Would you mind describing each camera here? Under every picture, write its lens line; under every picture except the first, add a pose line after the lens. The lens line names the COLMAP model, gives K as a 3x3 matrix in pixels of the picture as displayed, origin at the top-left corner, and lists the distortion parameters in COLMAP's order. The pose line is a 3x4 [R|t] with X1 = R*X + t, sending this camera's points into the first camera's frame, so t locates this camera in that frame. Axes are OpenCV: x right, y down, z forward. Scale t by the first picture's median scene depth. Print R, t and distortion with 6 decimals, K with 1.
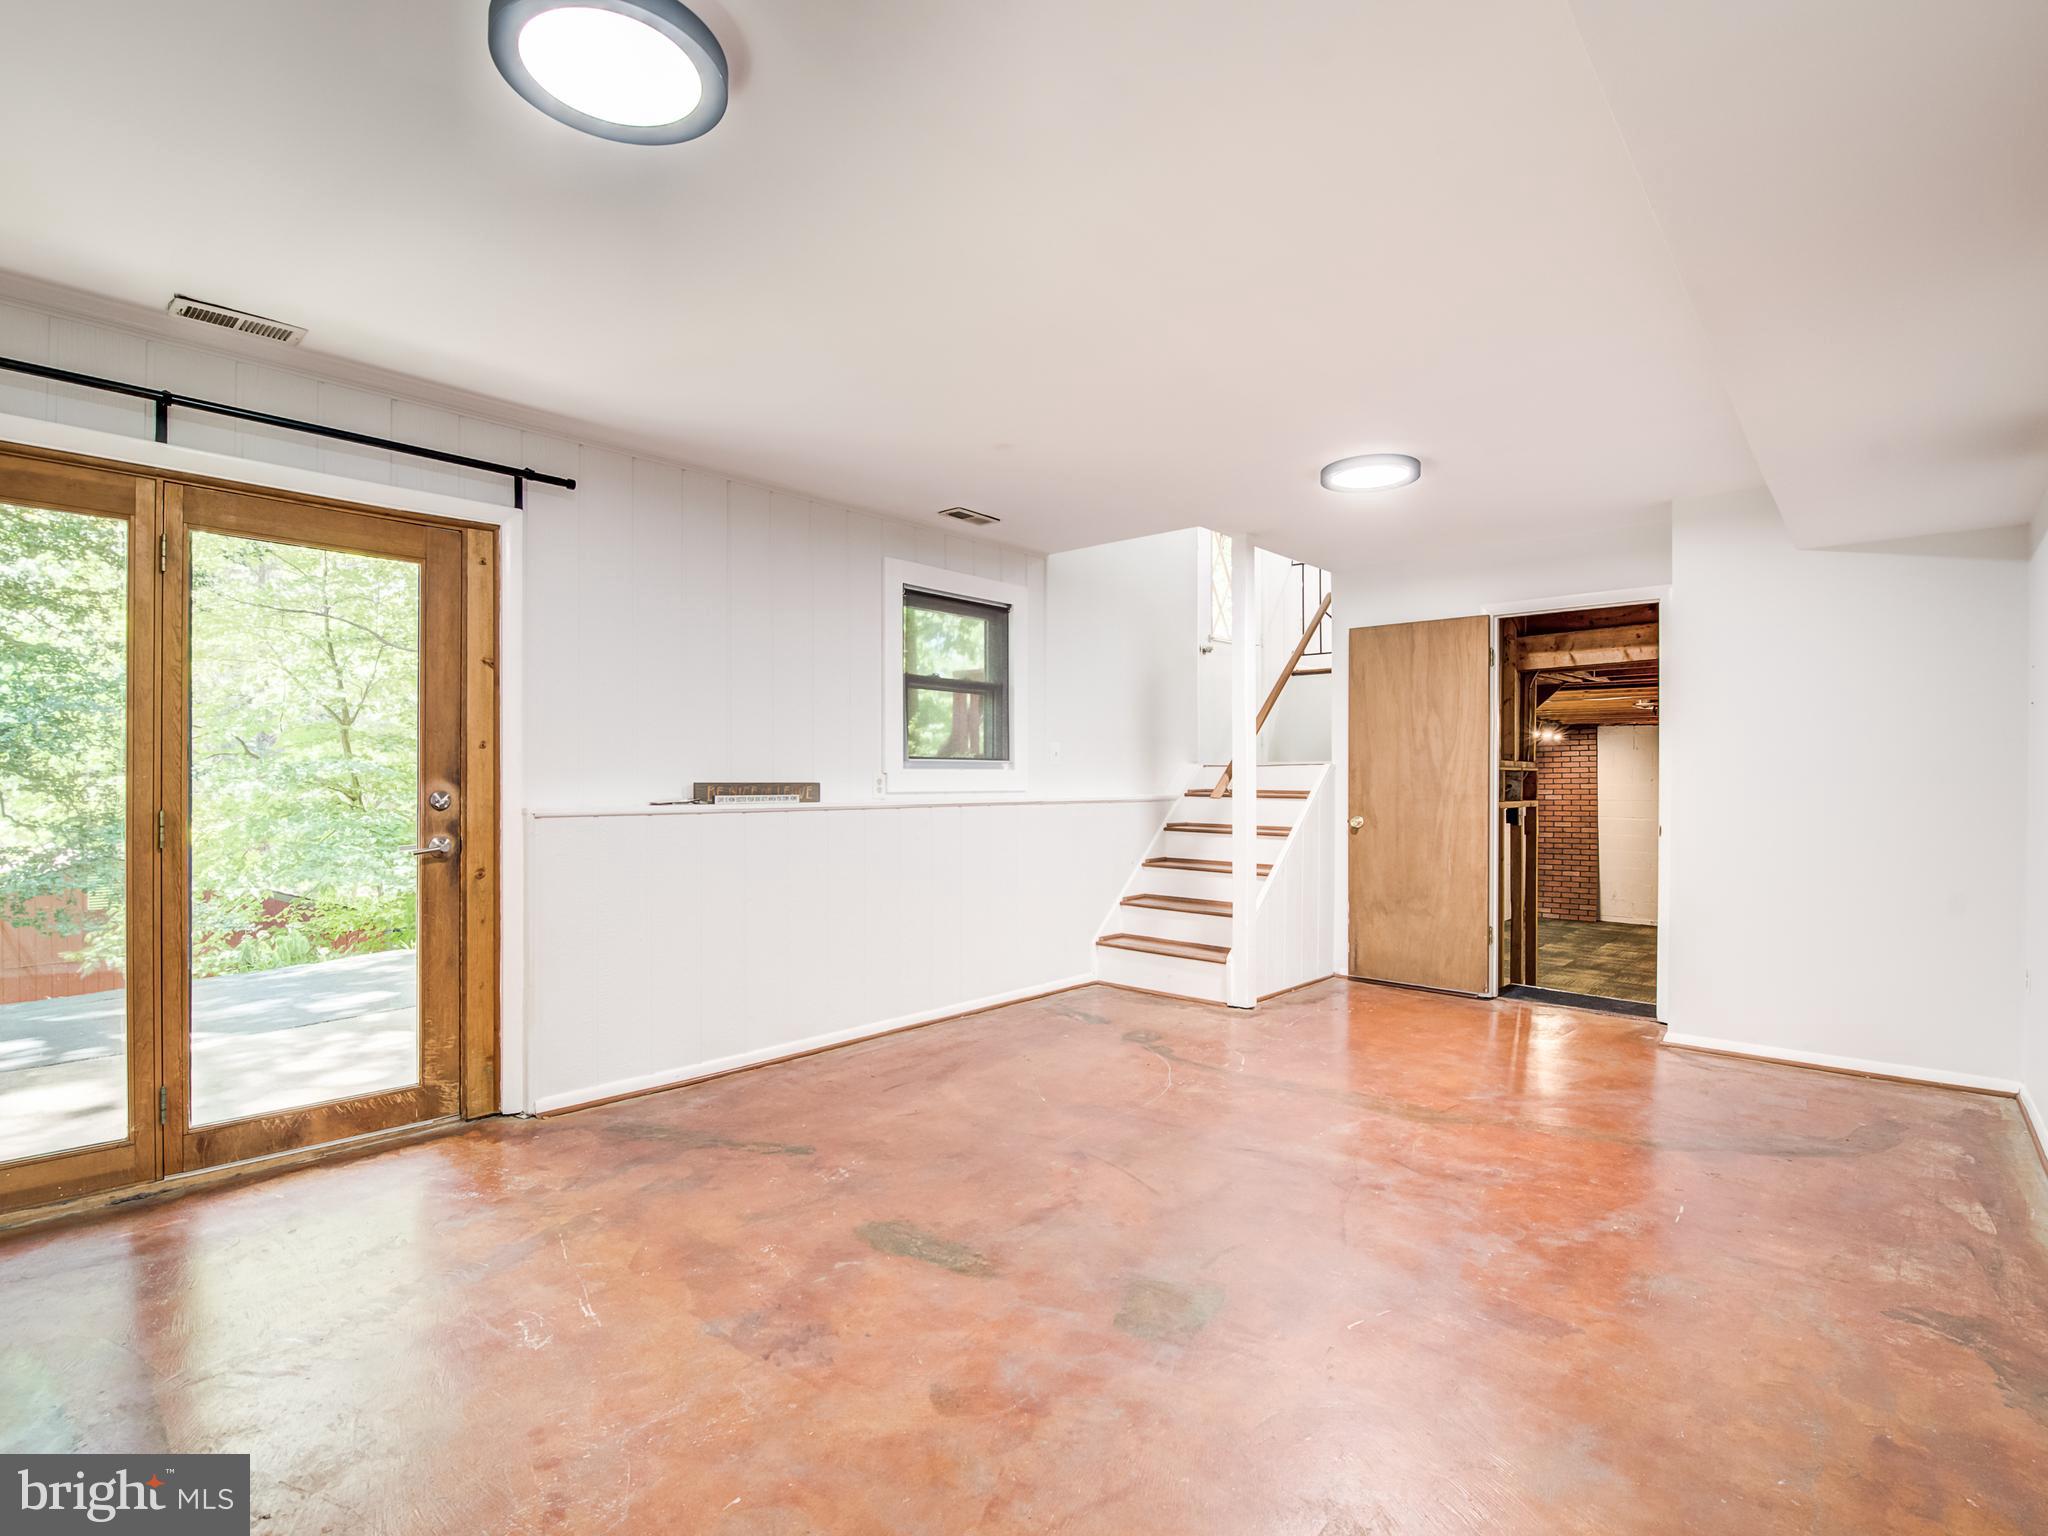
lens RADIAL K [[995.9, 0, 1023.7], [0, 995.9, 771.5], [0, 0, 1]] dist [-0.010691, -0.003519]
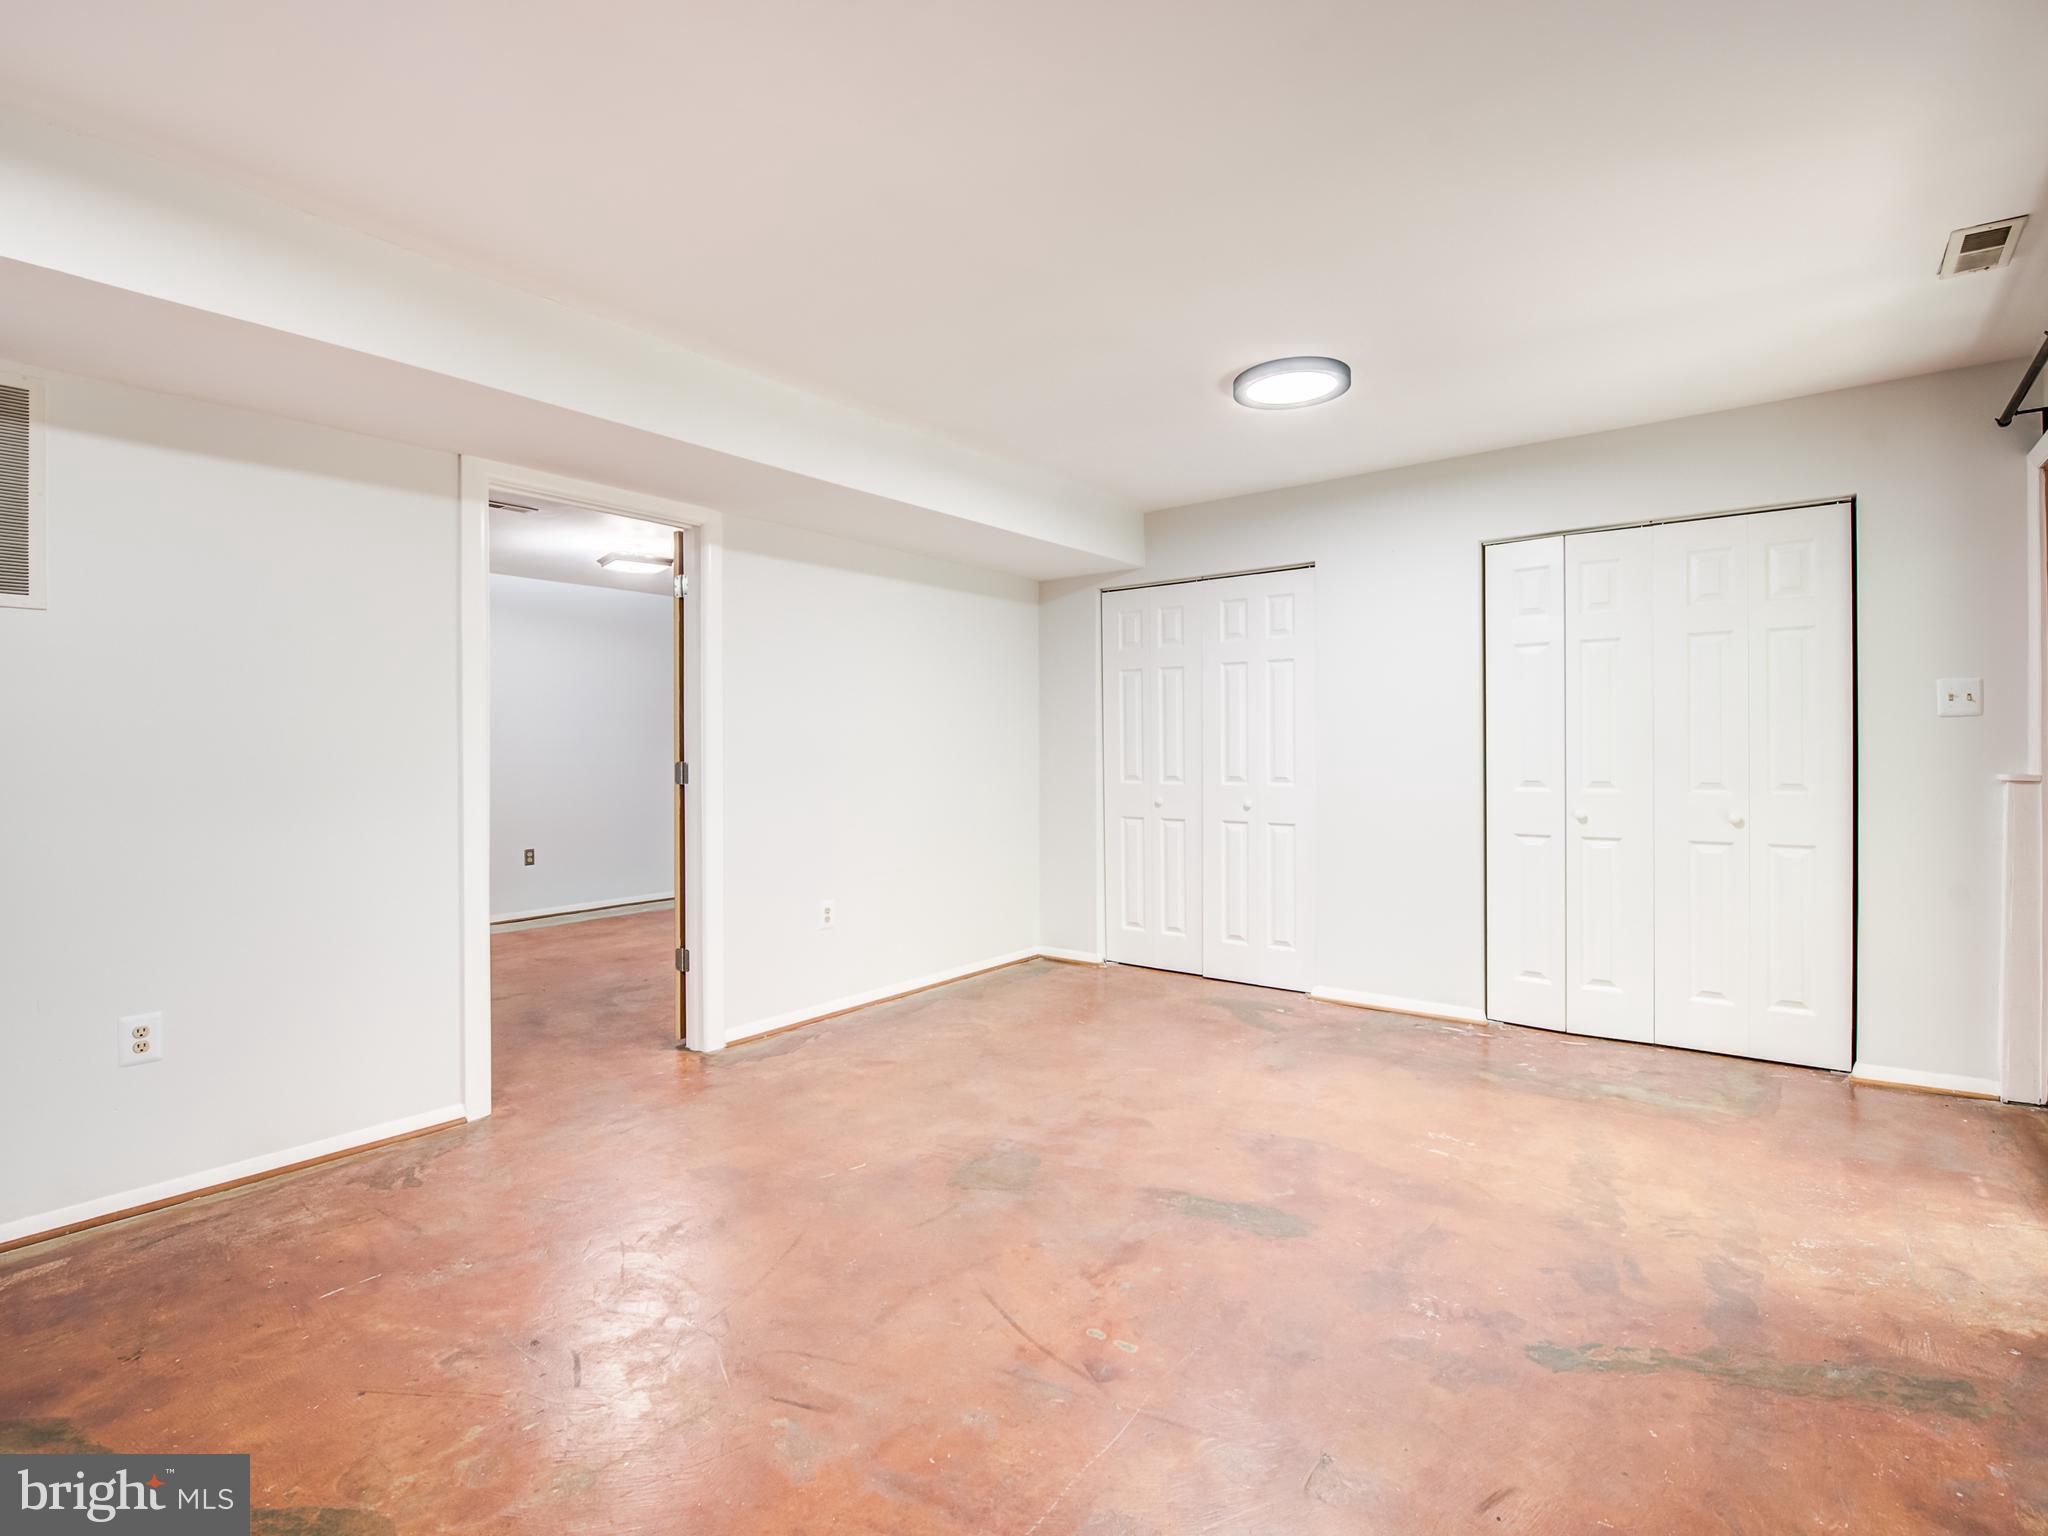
lens RADIAL K [[995.9, 0, 1024.7], [0, 995.9, 760.7], [0, 0, 1]] dist [-0.010691, -0.003519]
pose [[-0.997171, 0.006652, -0.074866, 0.180763], [0.006346, 0.999971, 0.004324, 0.014188], [0.074893, 0.003837, -0.997184, 2.020700]]
